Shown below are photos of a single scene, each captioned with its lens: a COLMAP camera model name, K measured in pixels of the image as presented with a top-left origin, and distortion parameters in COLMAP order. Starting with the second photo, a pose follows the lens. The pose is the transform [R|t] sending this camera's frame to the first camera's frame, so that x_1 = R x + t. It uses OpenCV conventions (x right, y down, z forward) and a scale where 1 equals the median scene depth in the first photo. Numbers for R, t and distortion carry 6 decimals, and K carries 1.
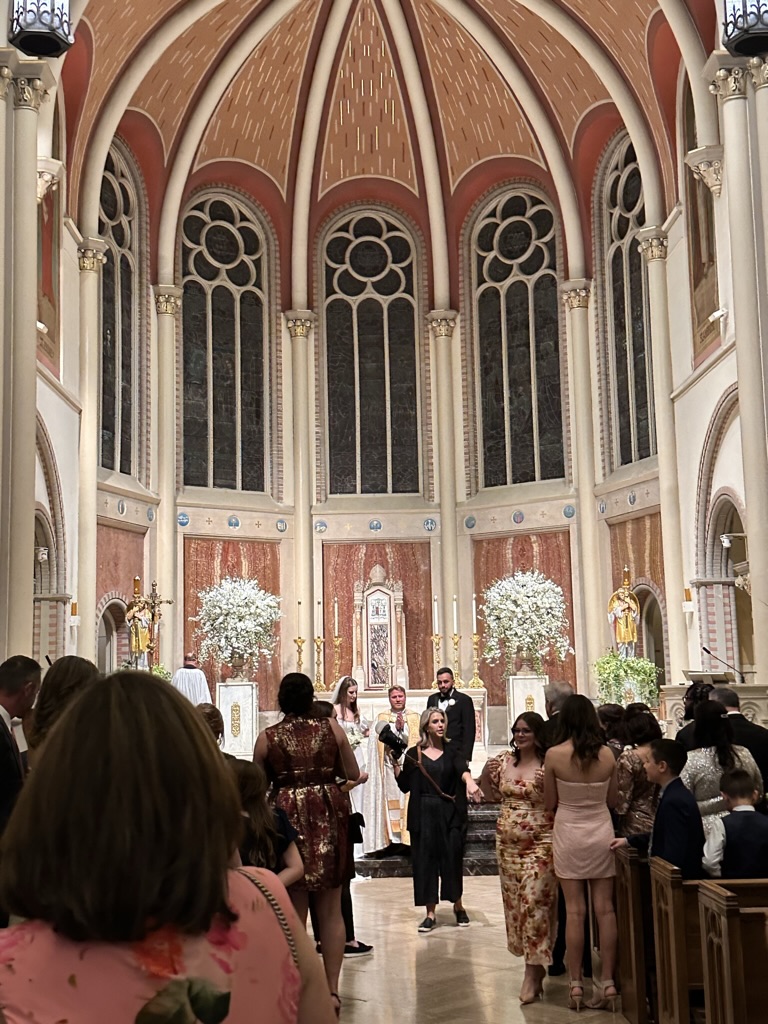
lens RADIAL K [[1354.4, 0, 372.1], [0, 1354.4, 488.7], [0, 0, 1]] dist [0.088674, 0.000000]
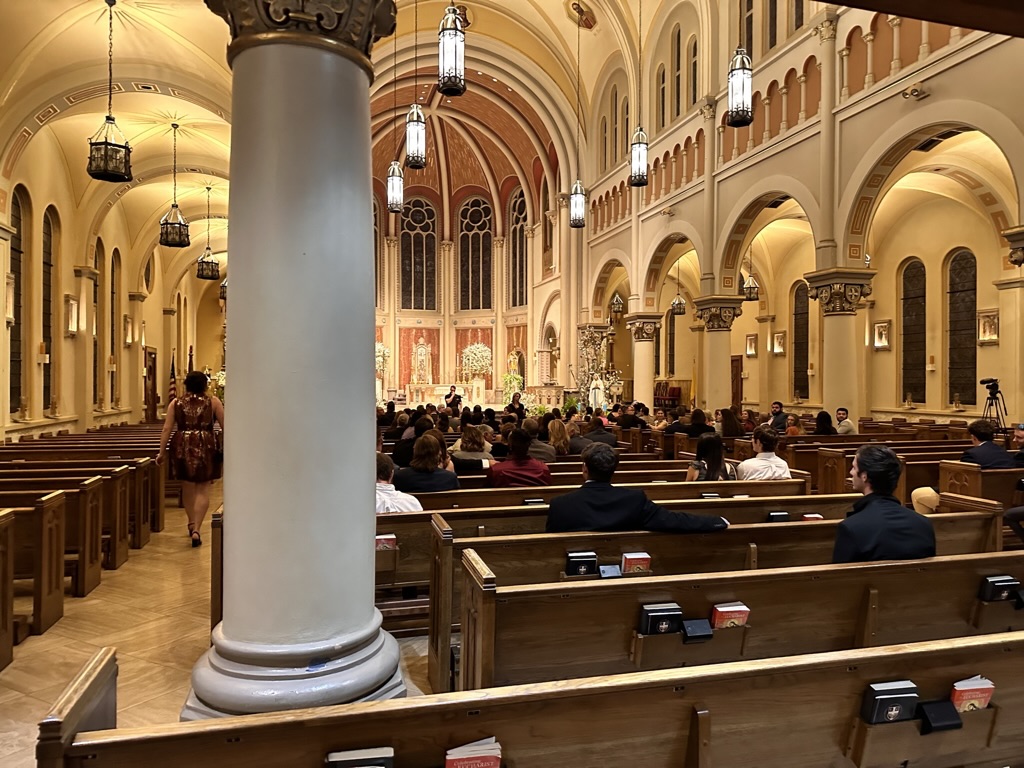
lens RADIAL K [[711.7, 0, 517.7], [0, 711.7, 381.5], [0, 0, 1]] dist [0.002792, -0.001091]
pose [[0.967132, 0.022206, 0.253302, -0.165483], [-0.060777, 0.987492, 0.145482, -0.074050], [-0.246903, -0.156095, 0.956385, -0.411073]]
